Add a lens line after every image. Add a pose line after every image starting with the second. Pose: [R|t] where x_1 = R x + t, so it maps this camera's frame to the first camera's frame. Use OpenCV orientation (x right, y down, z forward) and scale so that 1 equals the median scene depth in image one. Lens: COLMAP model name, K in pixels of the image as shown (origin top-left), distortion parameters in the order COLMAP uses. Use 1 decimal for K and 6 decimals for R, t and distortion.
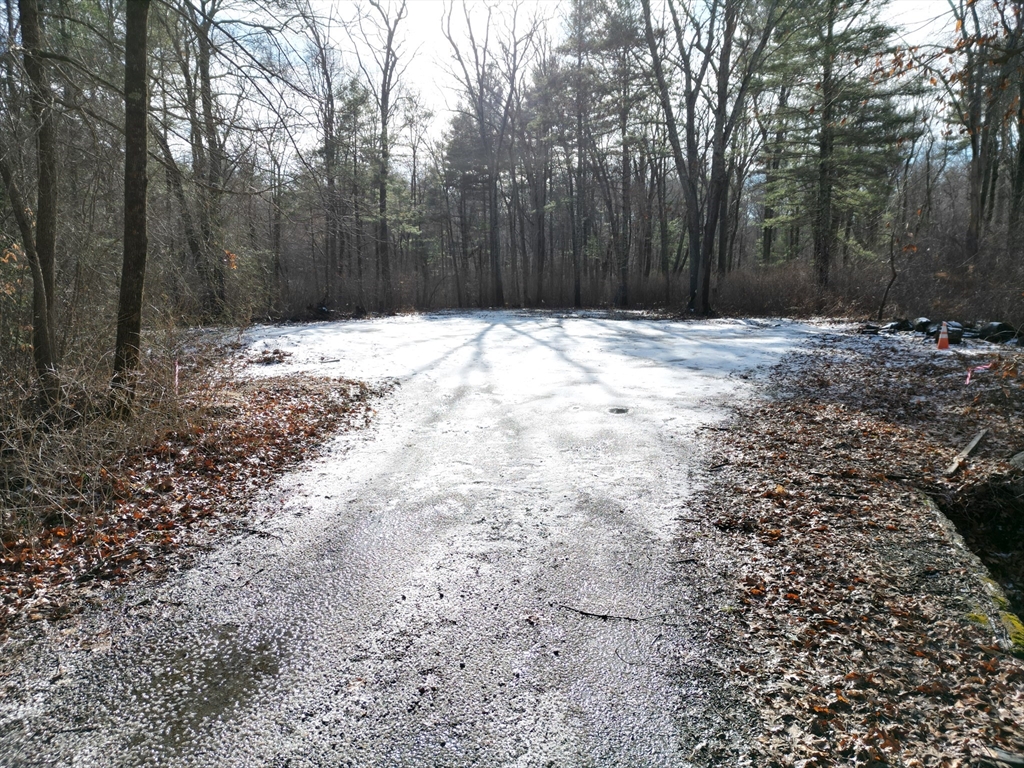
lens RADIAL K [[712.5, 0, 510.9], [0, 712.5, 381.0], [0, 0, 1]] dist [0.066954, -0.054371]
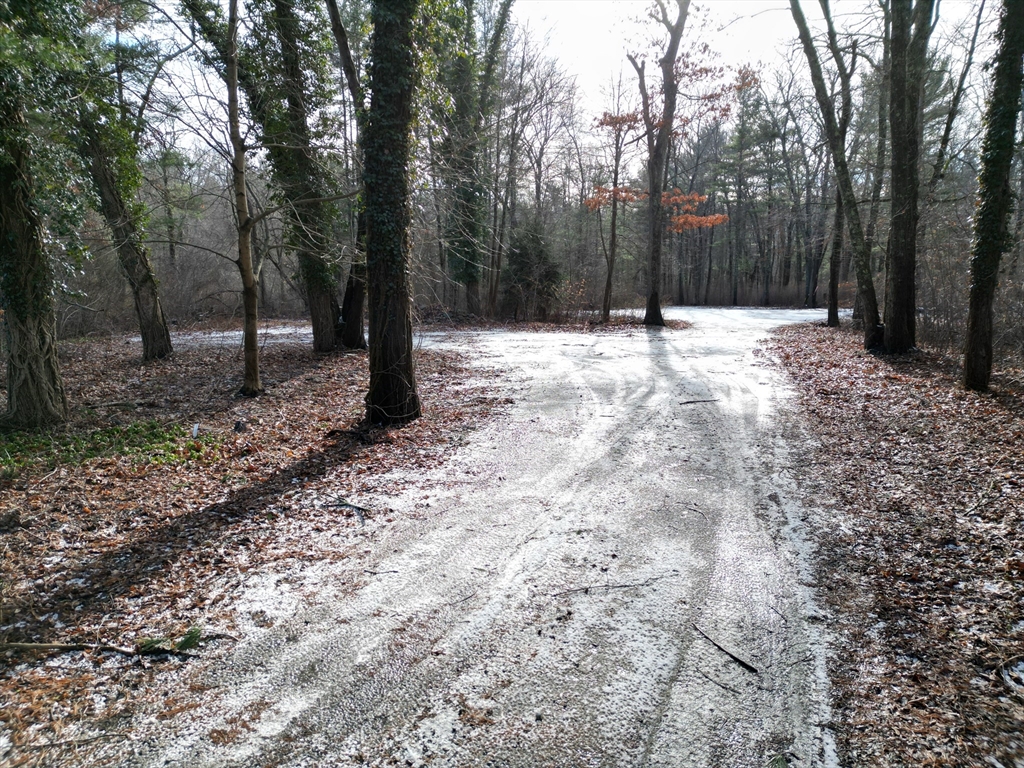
lens RADIAL K [[712.5, 0, 506.9], [0, 712.5, 381.4], [0, 0, 1]] dist [0.066954, -0.054371]
pose [[0.981500, 0.032537, -0.188678, -0.167484], [-0.034089, 0.999406, -0.004983, 0.155983], [0.188404, 0.011323, 0.982026, -1.141952]]
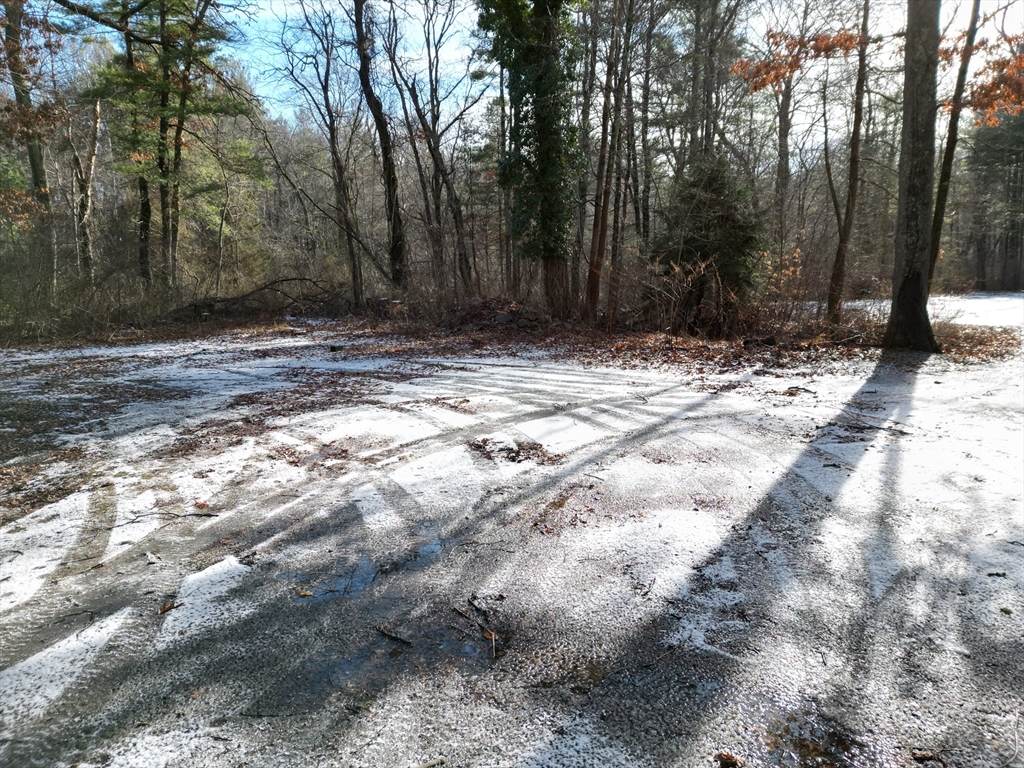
lens RADIAL K [[712.5, 0, 507.4], [0, 712.5, 377.9], [0, 0, 1]] dist [0.066954, -0.054371]
pose [[0.828994, 0.072436, -0.554547, -0.102060], [-0.066746, 0.997304, 0.030490, 0.070735], [0.555261, 0.011738, 0.831593, -0.491624]]
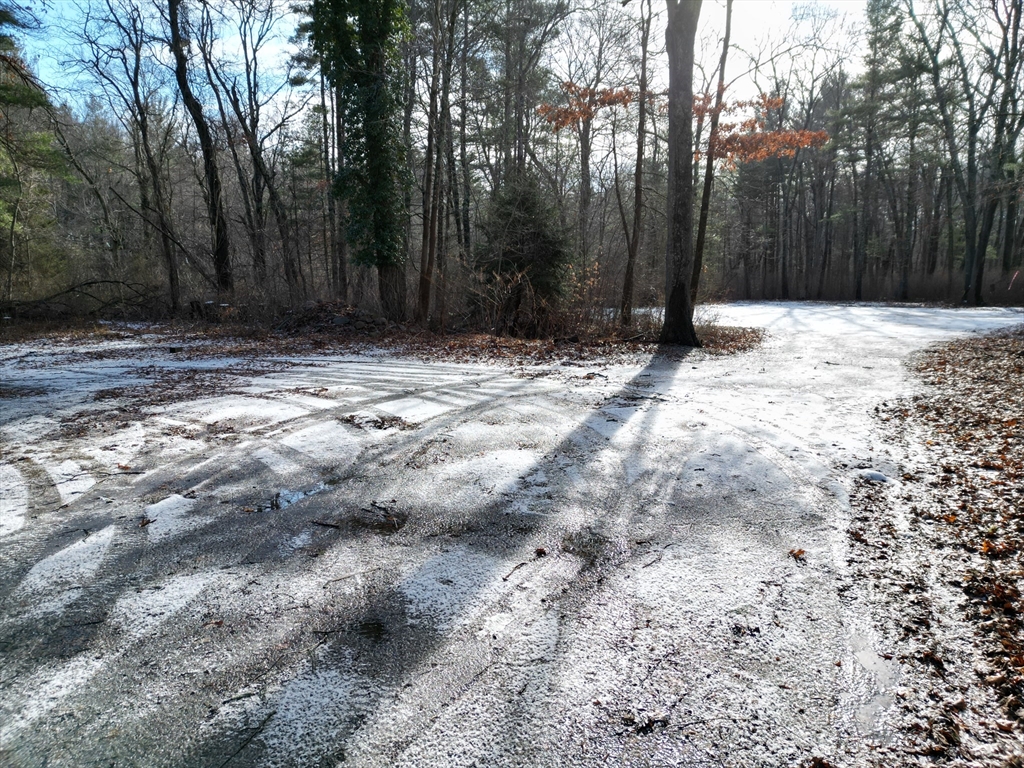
lens RADIAL K [[712.5, 0, 506.7], [0, 712.5, 381.8], [0, 0, 1]] dist [0.066954, -0.054371]
pose [[0.940493, 0.049912, -0.336128, -0.078606], [-0.048721, 0.998741, 0.011980, 0.080485], [0.336303, 0.005110, 0.941740, -0.562018]]
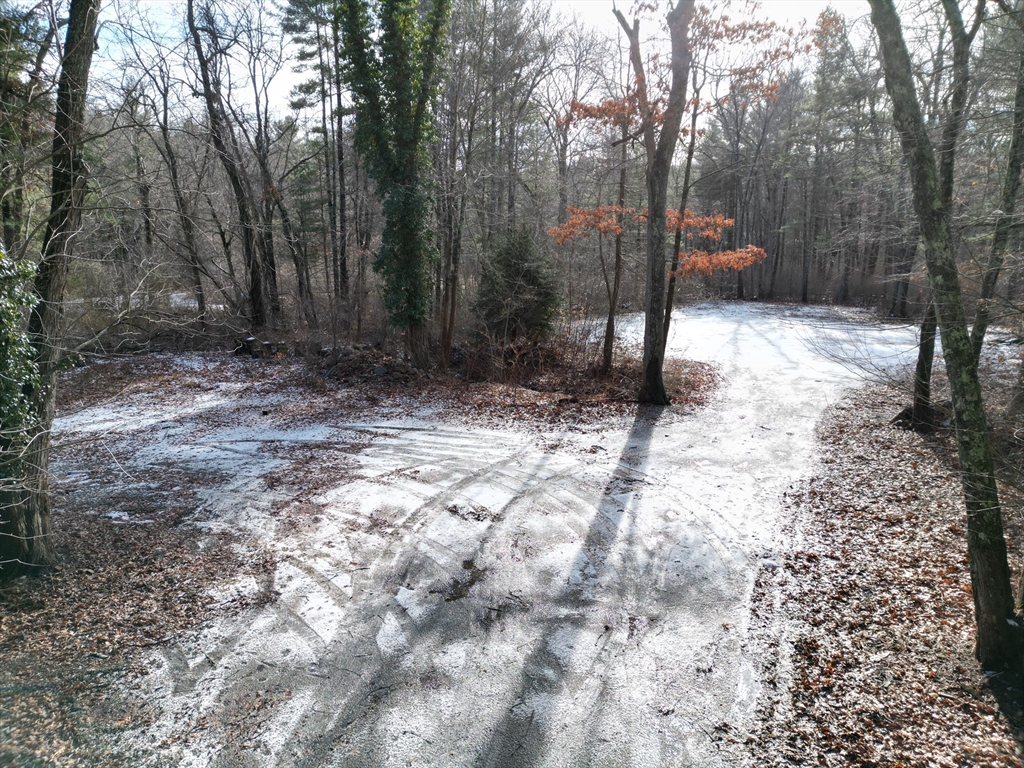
lens RADIAL K [[712.5, 0, 507.7], [0, 712.5, 380.6], [0, 0, 1]] dist [0.066954, -0.054371]
pose [[0.957374, 0.065766, -0.281266, -0.080489], [-0.050362, 0.996826, 0.061658, -0.026397], [0.284428, -0.044865, 0.957647, -0.764316]]
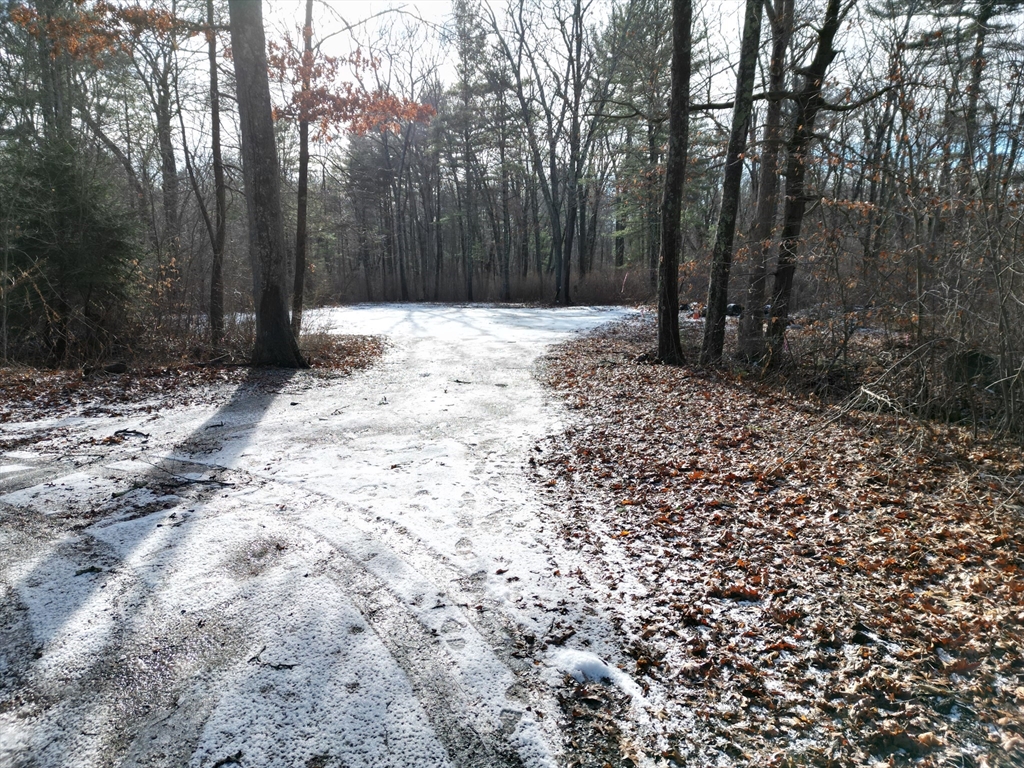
lens RADIAL K [[712.5, 0, 503.8], [0, 712.5, 387.2], [0, 0, 1]] dist [0.066954, -0.054371]
pose [[0.987790, -0.024864, 0.153796, -0.074225], [0.023407, 0.999662, 0.011278, 0.058584], [-0.154024, -0.007540, 0.988038, -0.406736]]
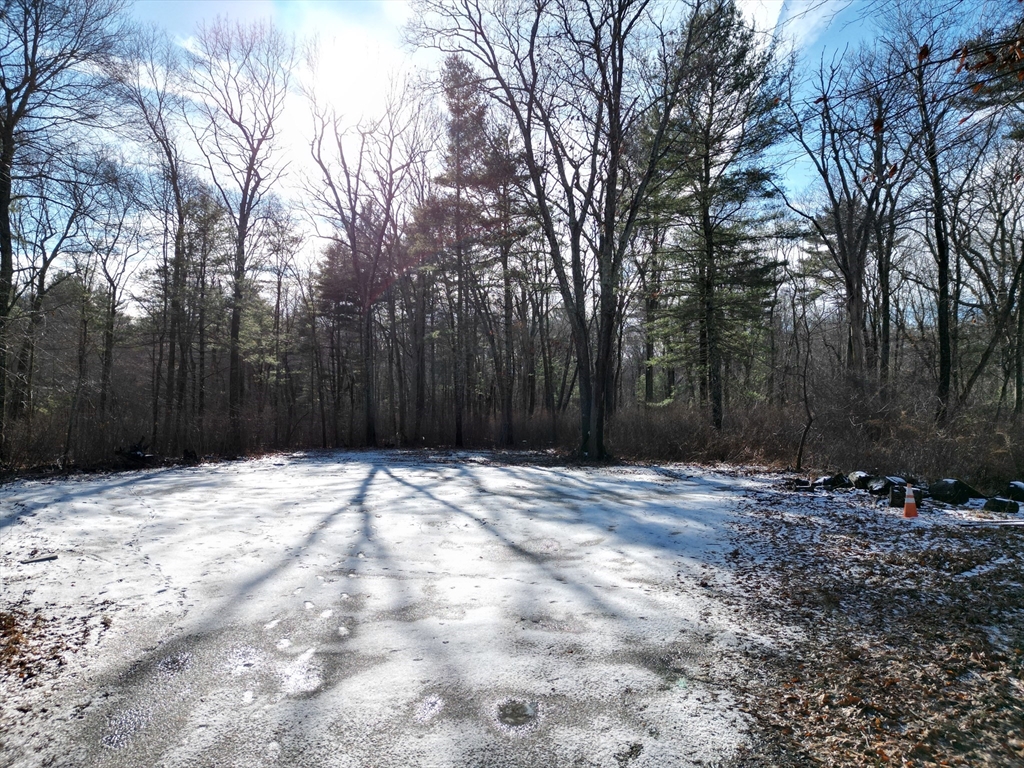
lens RADIAL K [[712.5, 0, 511.5], [0, 712.5, 384.8], [0, 0, 1]] dist [0.066954, -0.054371]
pose [[0.986966, 0.013322, 0.160377, 0.026764], [0.015961, 0.983551, -0.179923, -0.034563], [-0.160135, 0.180138, 0.970519, 0.190455]]
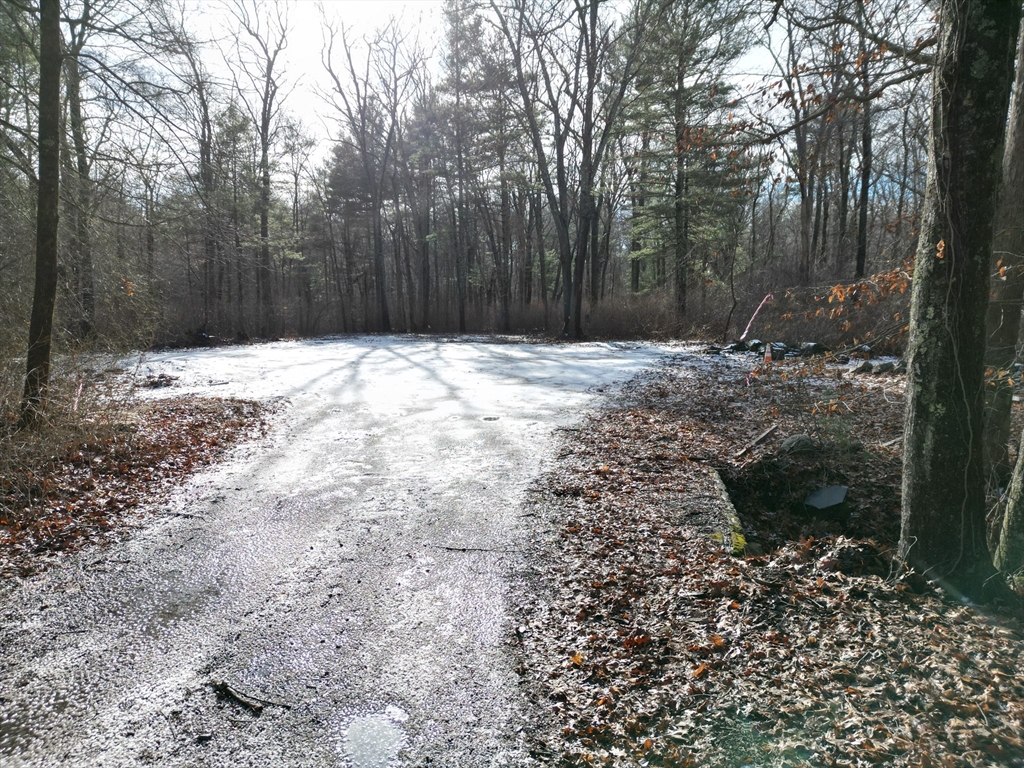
lens RADIAL K [[712.5, 0, 510.6], [0, 712.5, 383.9], [0, 0, 1]] dist [0.066954, -0.054371]
pose [[0.987708, -0.016568, 0.155429, 0.001829], [0.021578, 0.999299, -0.030600, 0.008786], [-0.154813, 0.033578, 0.987373, -0.062823]]
